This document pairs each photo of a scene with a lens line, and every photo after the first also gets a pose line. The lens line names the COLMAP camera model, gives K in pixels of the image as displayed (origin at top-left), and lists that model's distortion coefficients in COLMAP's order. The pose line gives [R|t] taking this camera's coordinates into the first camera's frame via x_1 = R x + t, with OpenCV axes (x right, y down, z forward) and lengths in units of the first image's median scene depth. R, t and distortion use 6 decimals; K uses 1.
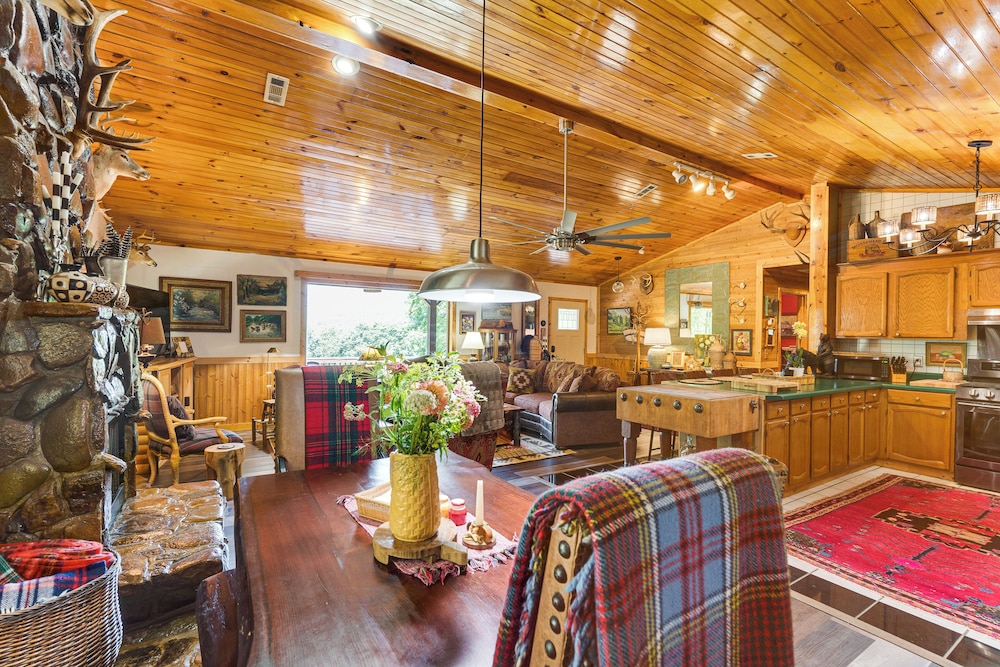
lens RADIAL K [[455.1, 0, 501.5], [0, 455.1, 334.8], [0, 0, 1]] dist [-0.000705, 0.000011]
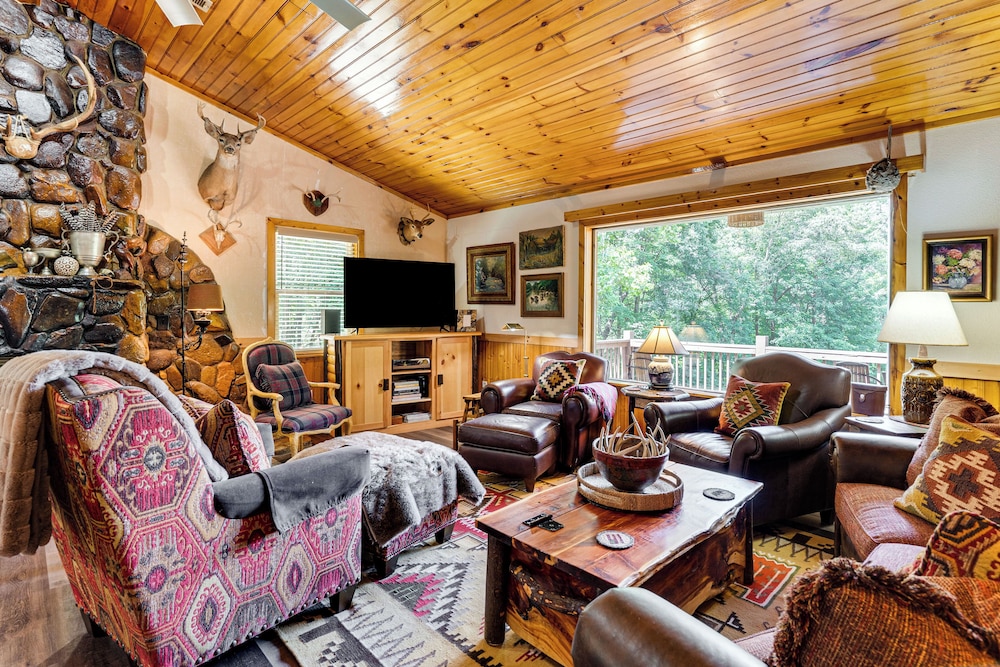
lens RADIAL K [[502.6, 0, 485.2], [0, 502.6, 309.1], [0, 0, 1]] dist [-0.004785, 0.001277]
pose [[0.188486, -0.012560, -0.981996, 0.275060], [-0.007702, 0.999869, -0.014267, 0.015632], [0.982046, 0.010253, 0.188365, 0.763953]]
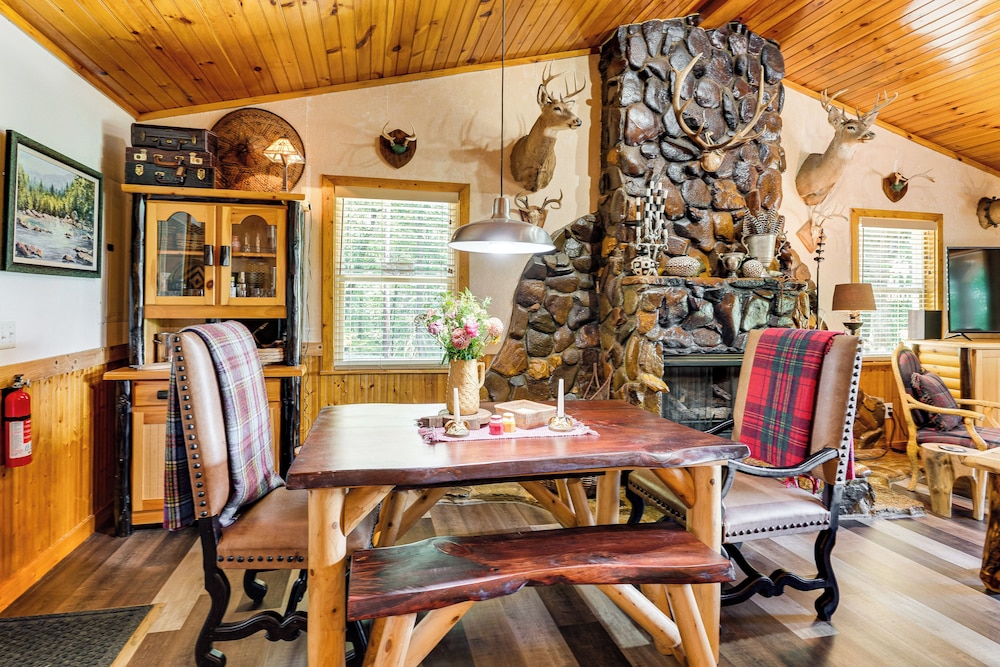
lens RADIAL K [[502.6, 0, 459.4], [0, 502.6, 302.4], [0, 0, 1]] dist [-0.004785, 0.001277]
pose [[-0.372363, -0.017757, -0.927917, 0.305389], [-0.016268, 0.999788, -0.012604, 0.015153], [0.927945, 0.010402, -0.372573, 0.339993]]
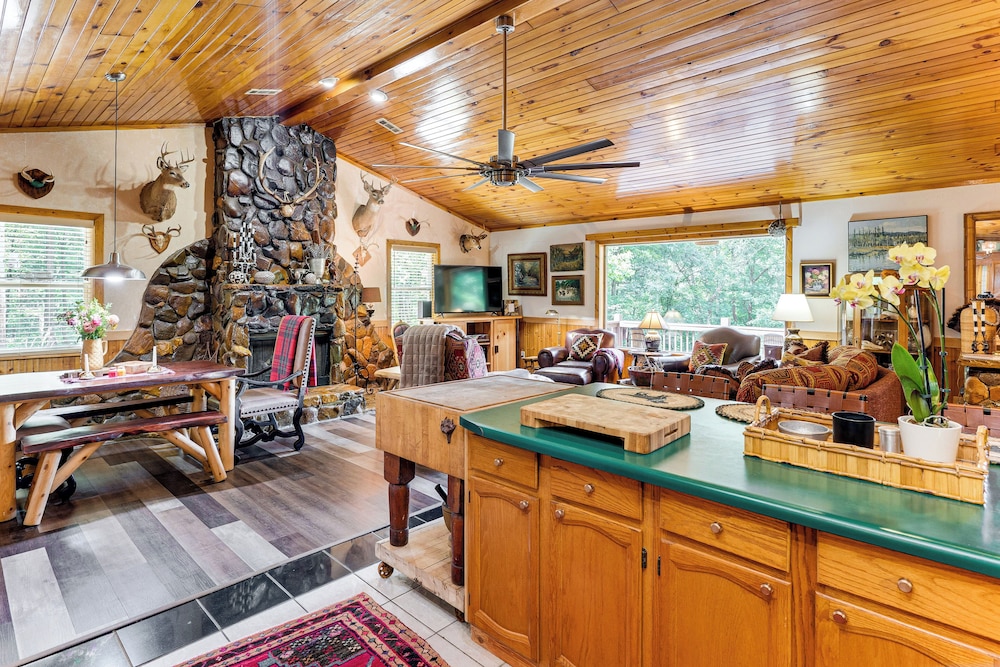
lens RADIAL K [[527.1, 0, 458.6], [0, 527.1, 287.9], [0, 0, 1]] dist [-0.001160, 0.001340]
pose [[0.200433, -0.018610, -0.979531, 0.659627], [-0.003264, 0.999801, -0.019663, 0.000685], [0.979702, 0.007138, 0.200333, 0.502908]]
